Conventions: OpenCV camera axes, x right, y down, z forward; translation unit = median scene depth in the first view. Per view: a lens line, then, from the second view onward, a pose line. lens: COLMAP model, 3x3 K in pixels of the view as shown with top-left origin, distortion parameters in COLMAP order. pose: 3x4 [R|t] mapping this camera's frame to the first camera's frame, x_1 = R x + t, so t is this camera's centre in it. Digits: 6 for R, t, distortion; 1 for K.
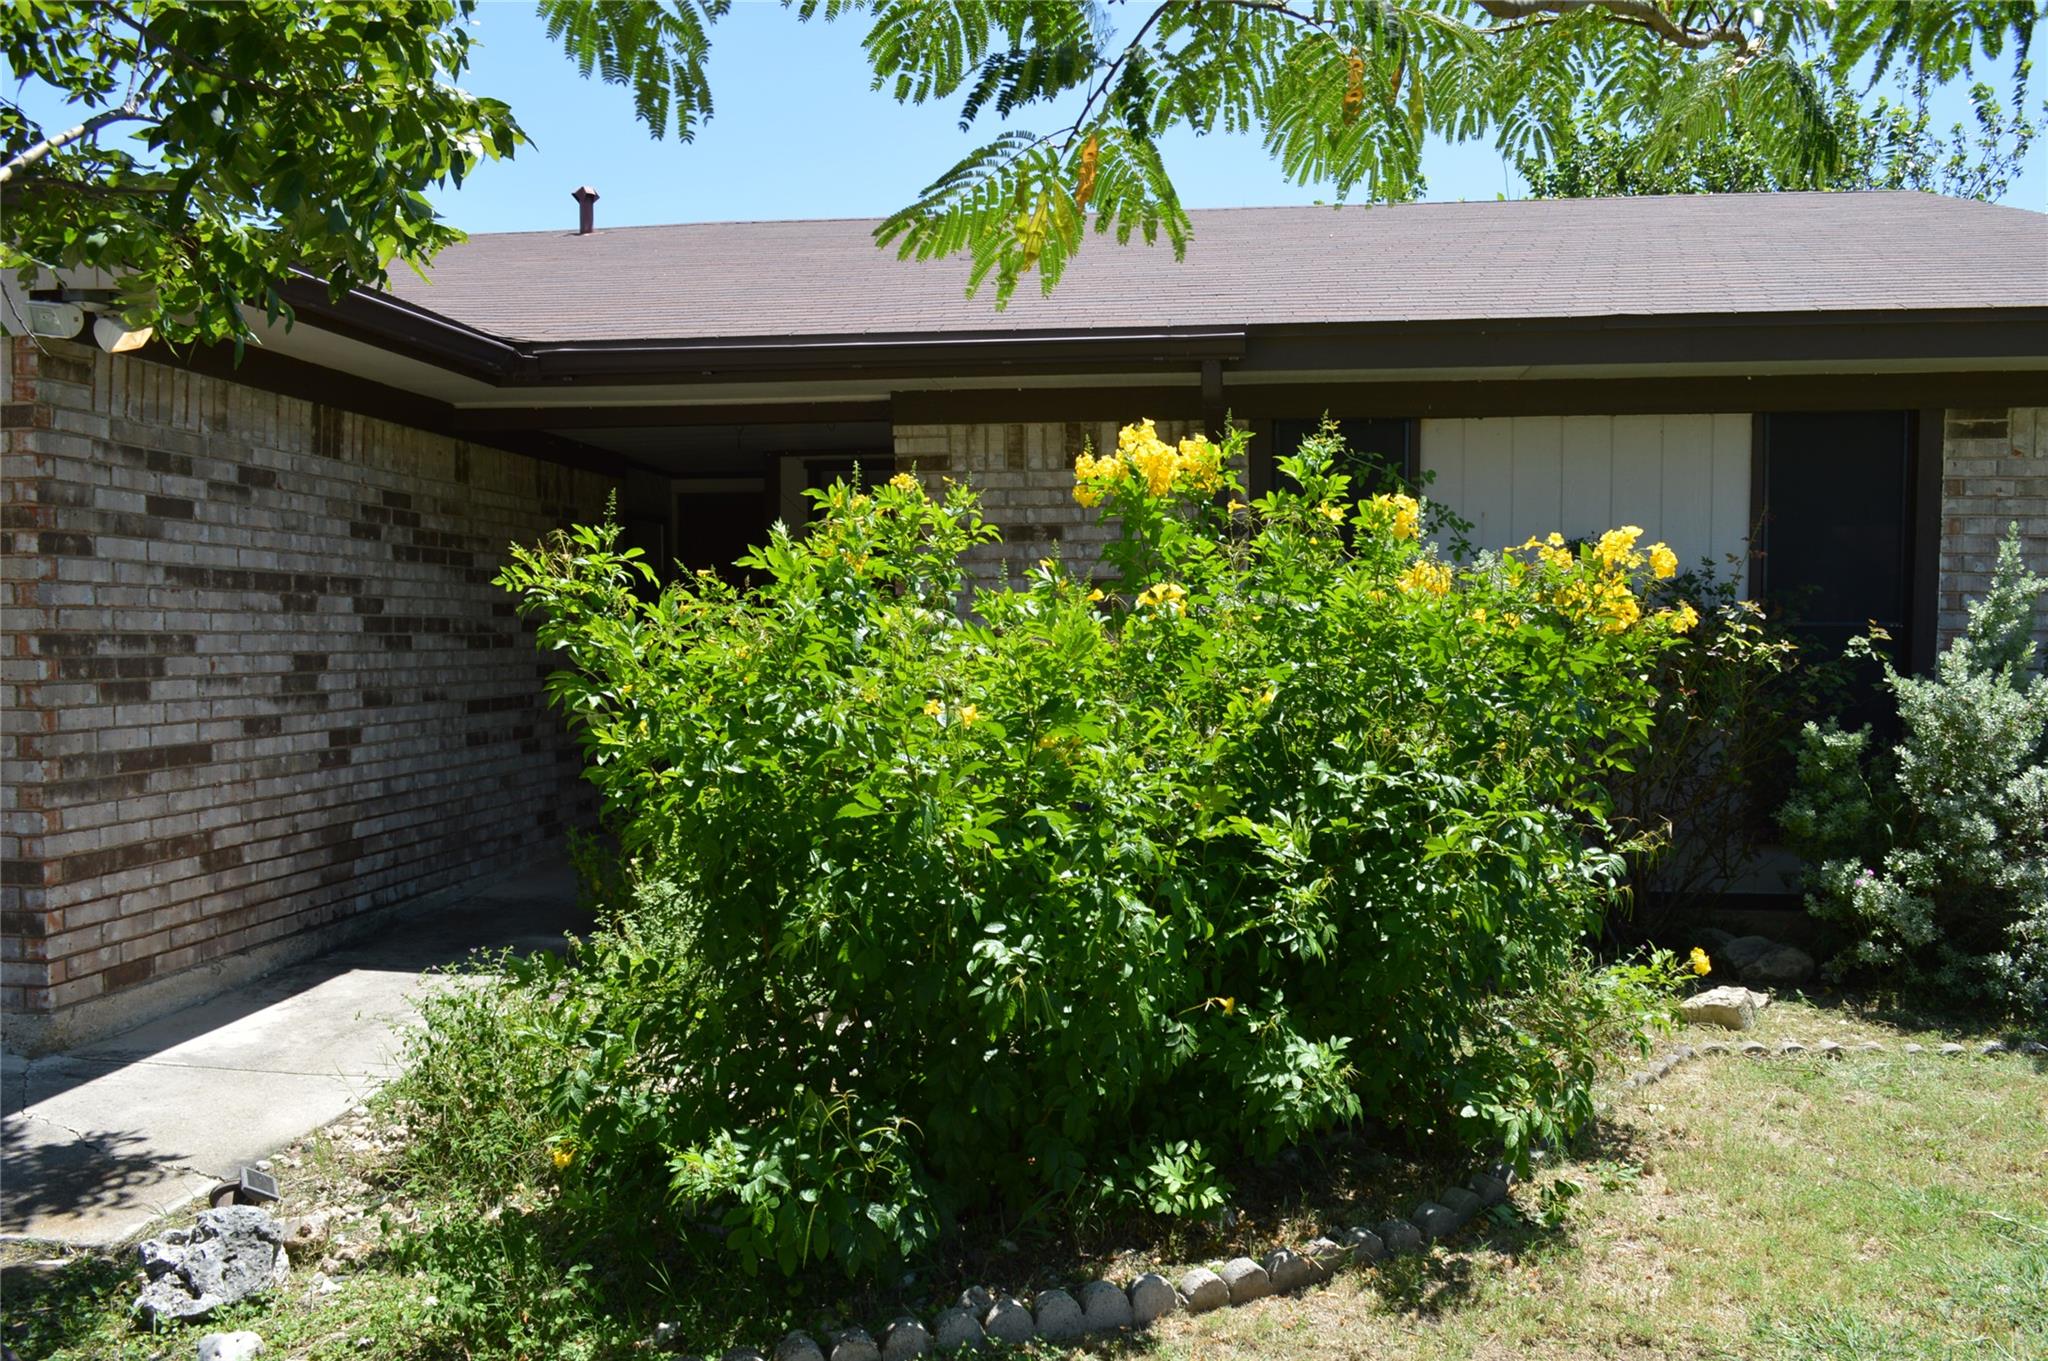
lens RADIAL K [[1616.2, 0, 1029.7], [0, 1616.2, 694.3], [0, 0, 1]] dist [-0.021334, 0.018463]
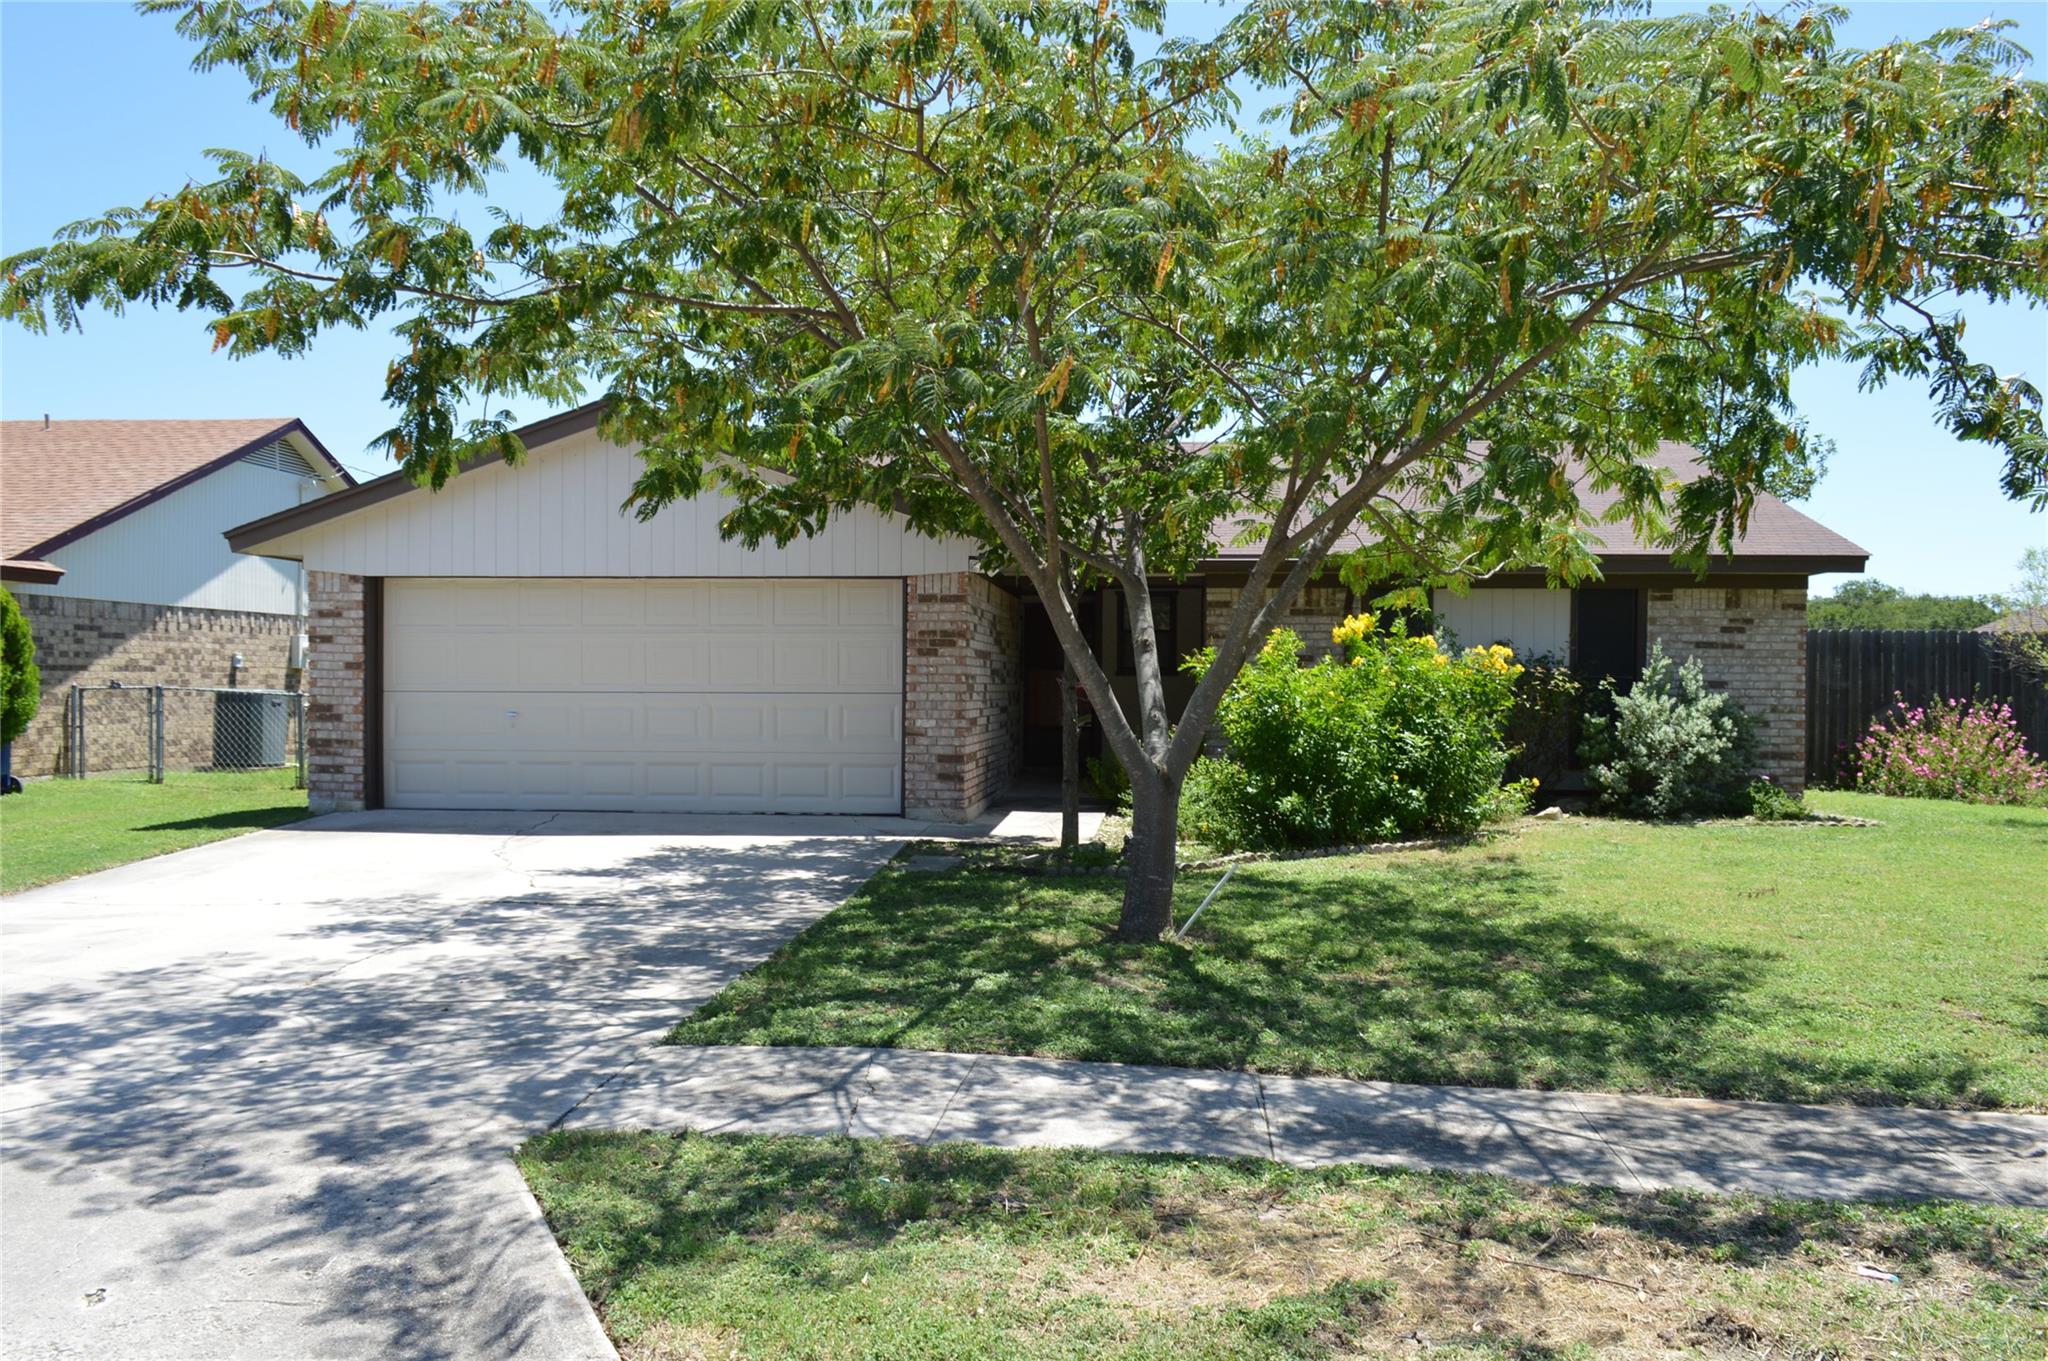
lens RADIAL K [[1607.7, 0, 1022.3], [0, 1607.7, 717.1], [0, 0, 1]] dist [-0.007341, 0.003571]
pose [[0.999130, 0.006552, 0.041194, -0.556749], [-0.005843, 0.999833, -0.017298, 0.075159], [-0.041301, 0.017042, 0.999001, -1.620273]]
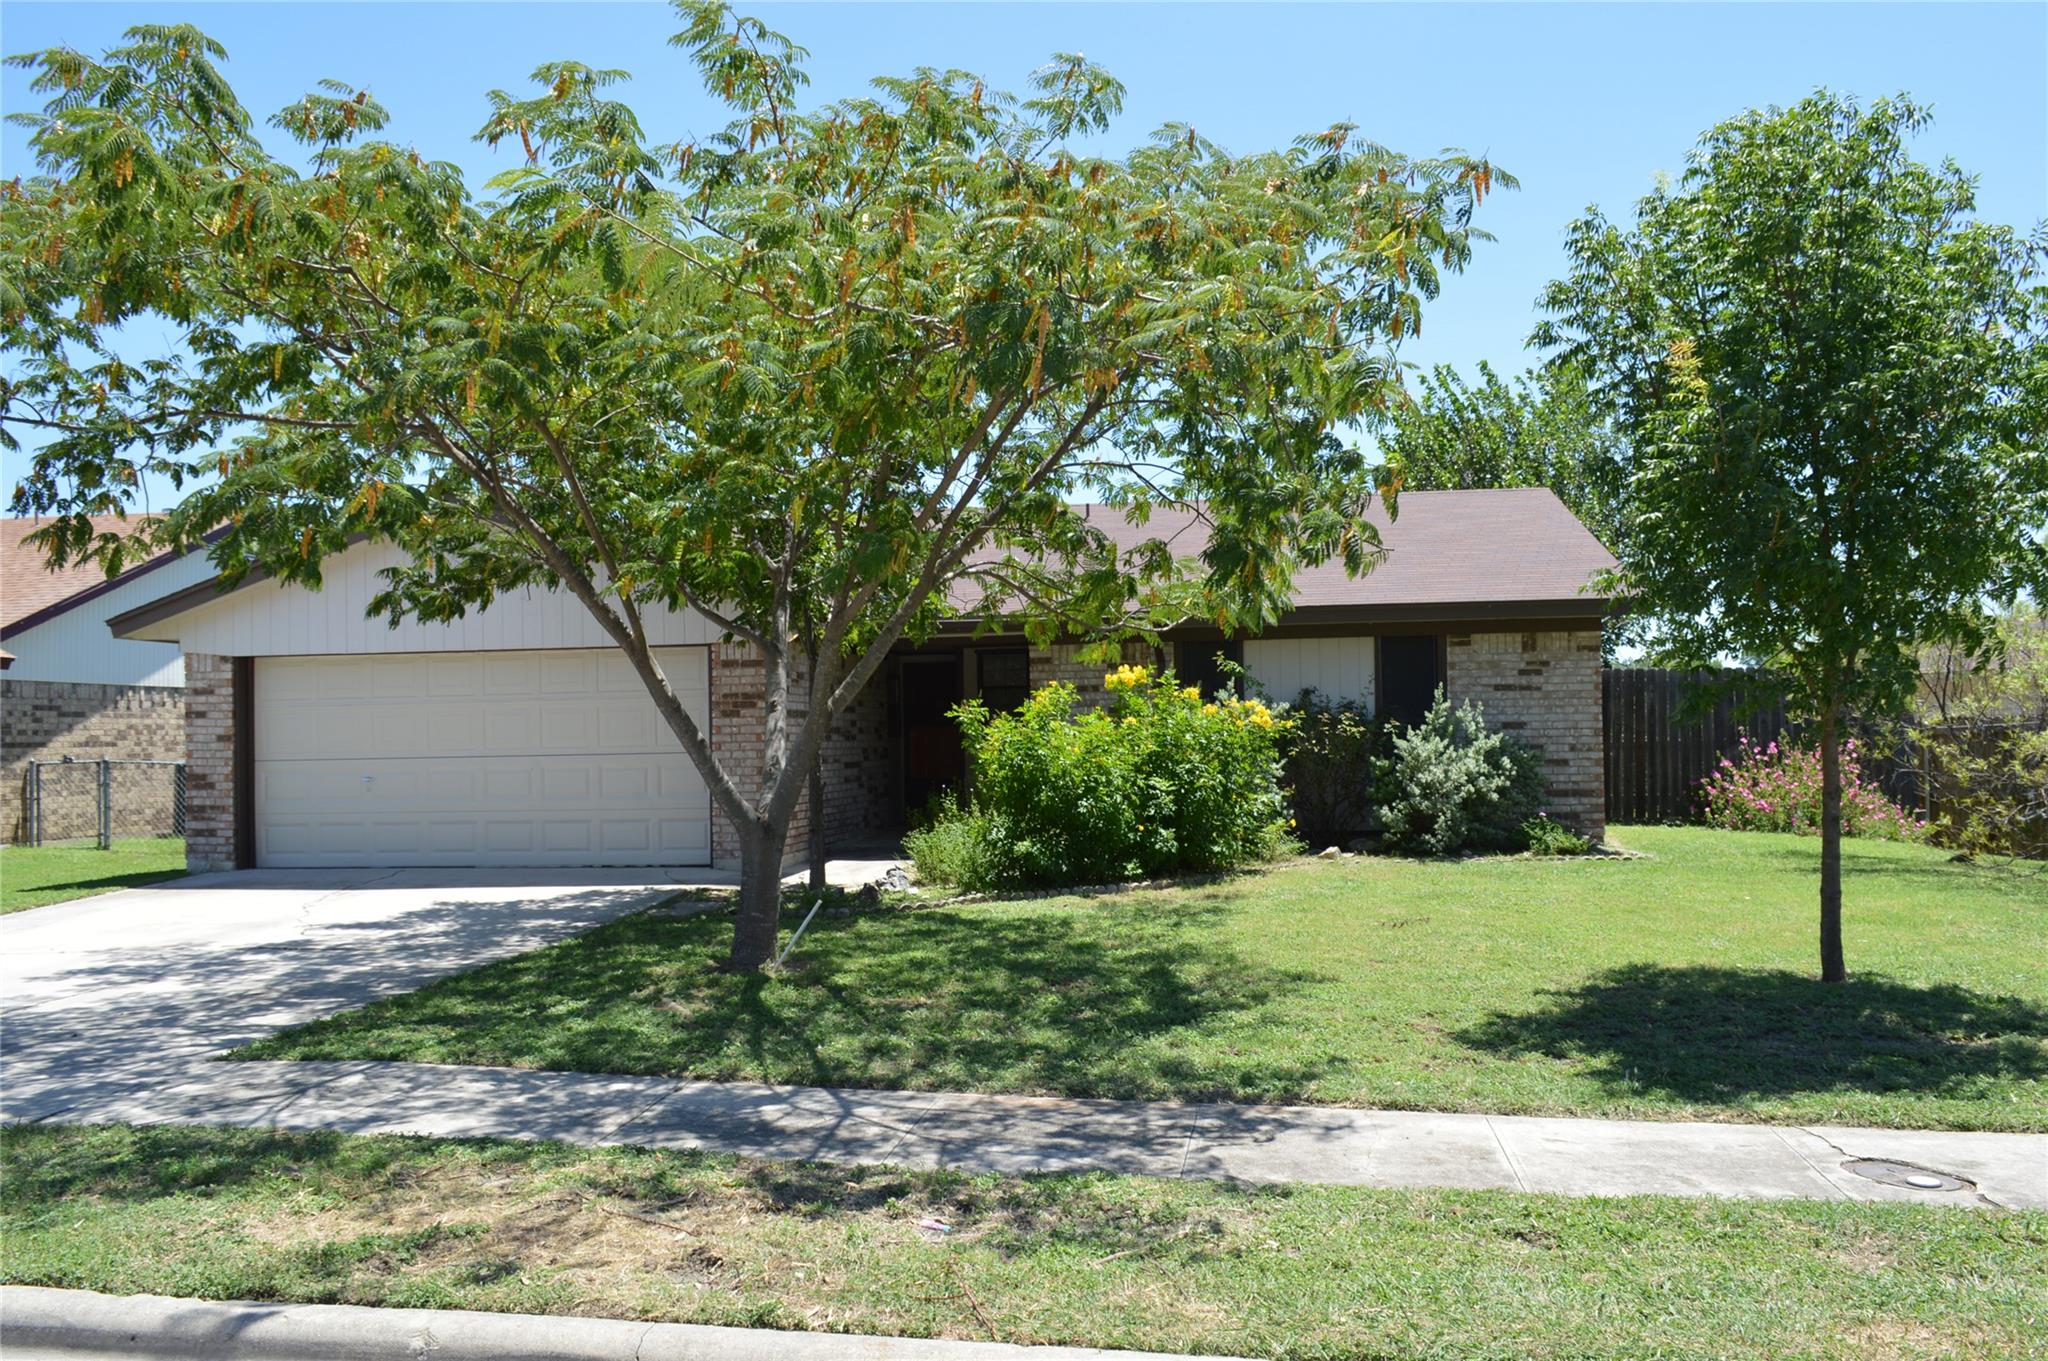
lens RADIAL K [[1616.2, 0, 1029.7], [0, 1616.2, 694.3], [0, 0, 1]] dist [-0.021334, 0.018463]
pose [[0.999622, -0.016544, -0.021970, -0.037456], [0.015087, 0.997775, -0.064938, 0.083047], [0.022996, 0.064582, 0.997647, -1.805891]]
